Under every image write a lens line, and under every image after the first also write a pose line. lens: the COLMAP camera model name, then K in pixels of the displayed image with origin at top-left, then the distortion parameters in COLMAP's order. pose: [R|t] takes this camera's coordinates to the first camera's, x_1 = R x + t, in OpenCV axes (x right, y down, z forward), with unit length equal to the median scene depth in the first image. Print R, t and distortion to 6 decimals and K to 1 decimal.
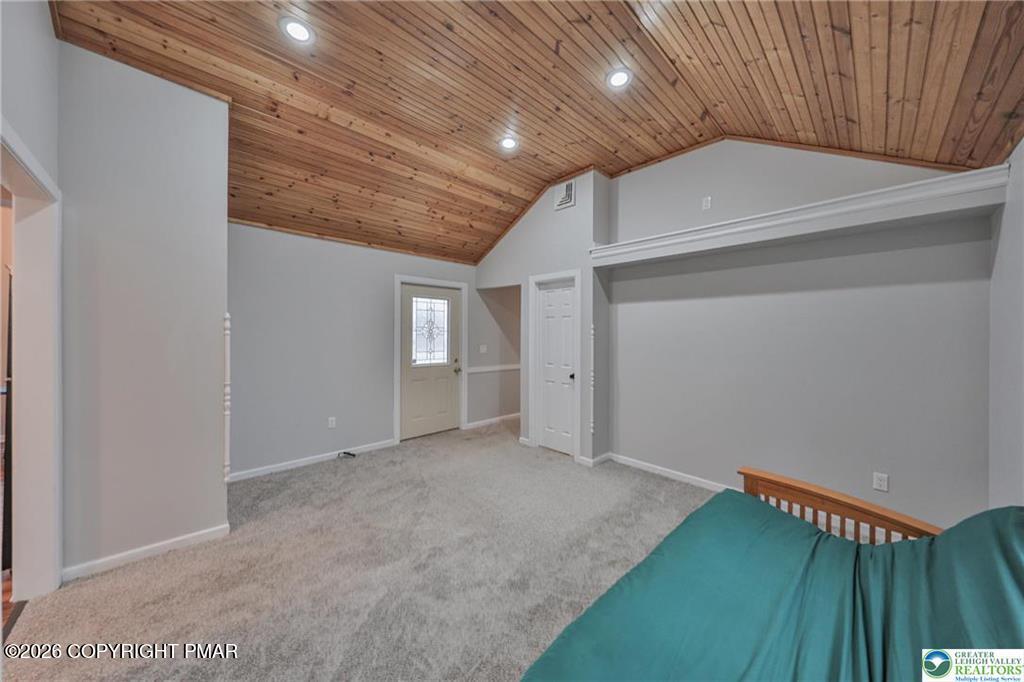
lens RADIAL K [[348.0, 0, 512.4], [0, 348.0, 336.8], [0, 0, 1]] dist [0.000635, -0.004555]
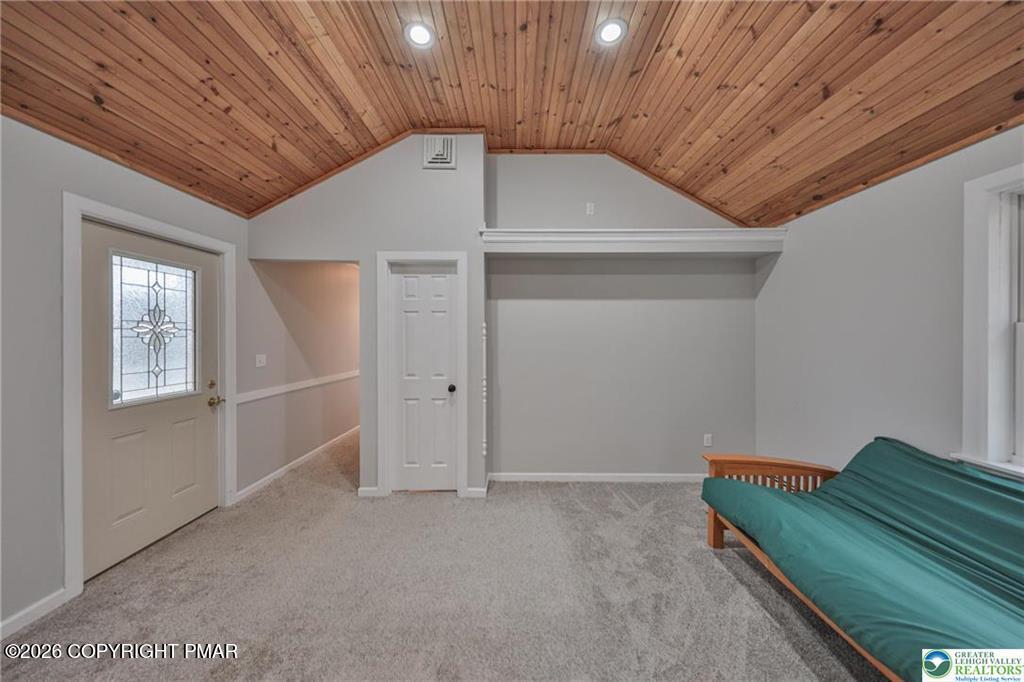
lens RADIAL K [[348.0, 0, 512.4], [0, 348.0, 336.8], [0, 0, 1]] dist [0.000635, -0.004555]
pose [[0.693024, -0.008614, 0.720863, -0.300258], [0.010214, 0.999946, 0.002130, -0.003242], [-0.720842, 0.005886, 0.693074, 0.370564]]
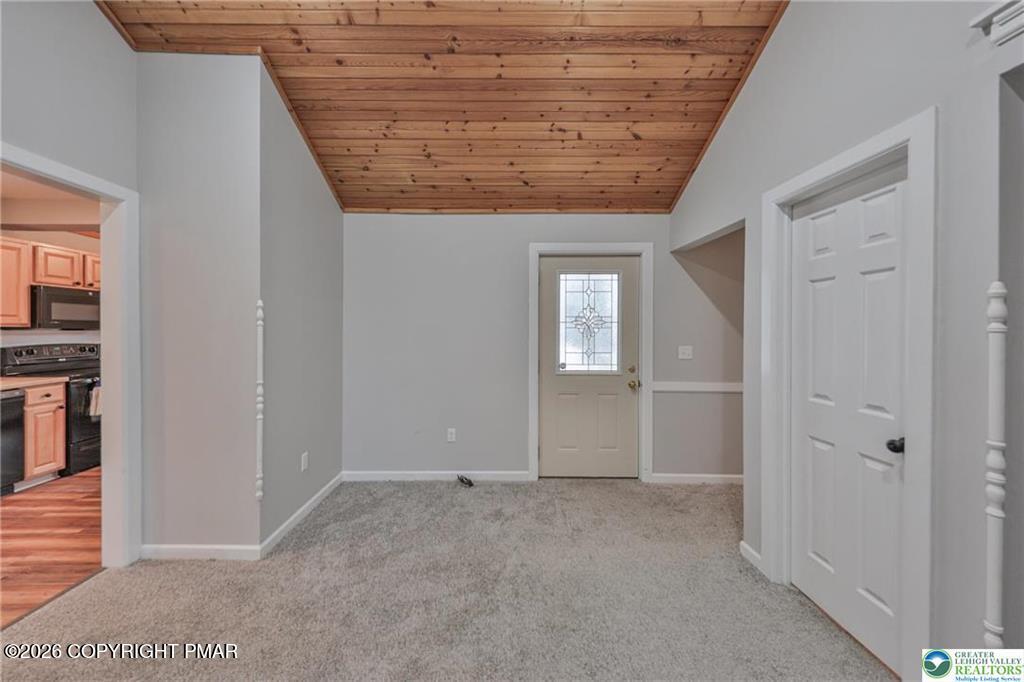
lens RADIAL K [[342.3, 0, 503.2], [0, 342.3, 332.3], [0, 0, 1]] dist [0.018527, -0.007077]
pose [[0.724458, -0.001173, -0.689318, 0.128425], [-0.002551, 0.999987, -0.004382, 0.006544], [0.689314, 0.004933, 0.724446, 0.506110]]
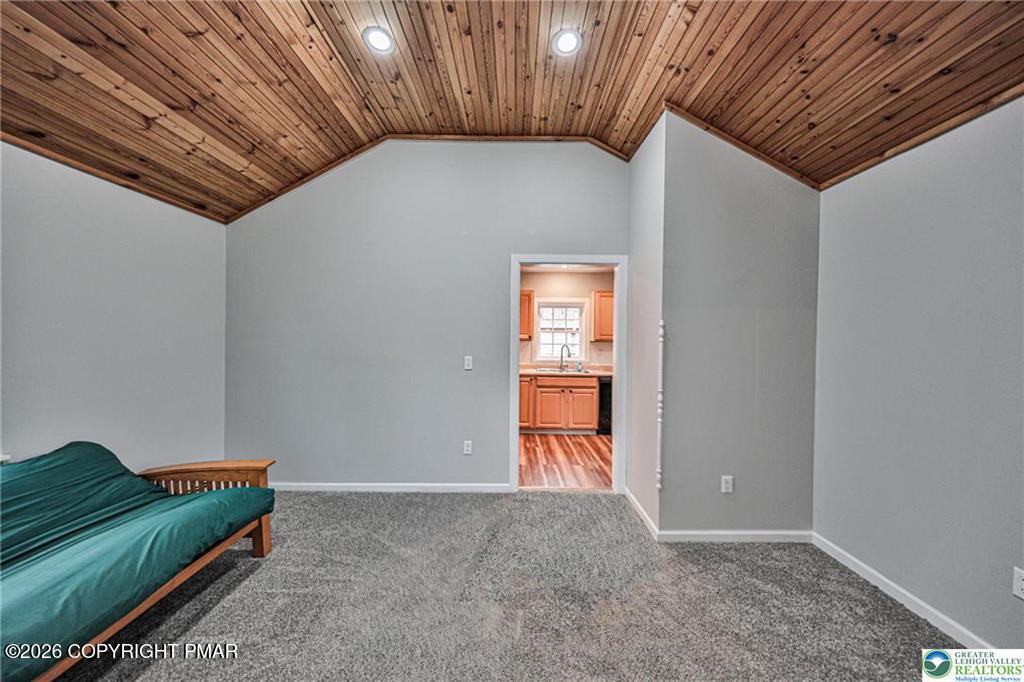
lens RADIAL K [[337.8, 0, 511.9], [0, 337.8, 344.4], [0, 0, 1]] dist [0.000311, -0.000133]
pose [[-0.690481, -0.005255, -0.723331, 0.111906], [-0.019094, 0.999758, 0.010963, -0.001783], [0.723099, 0.021381, -0.690414, 0.863624]]
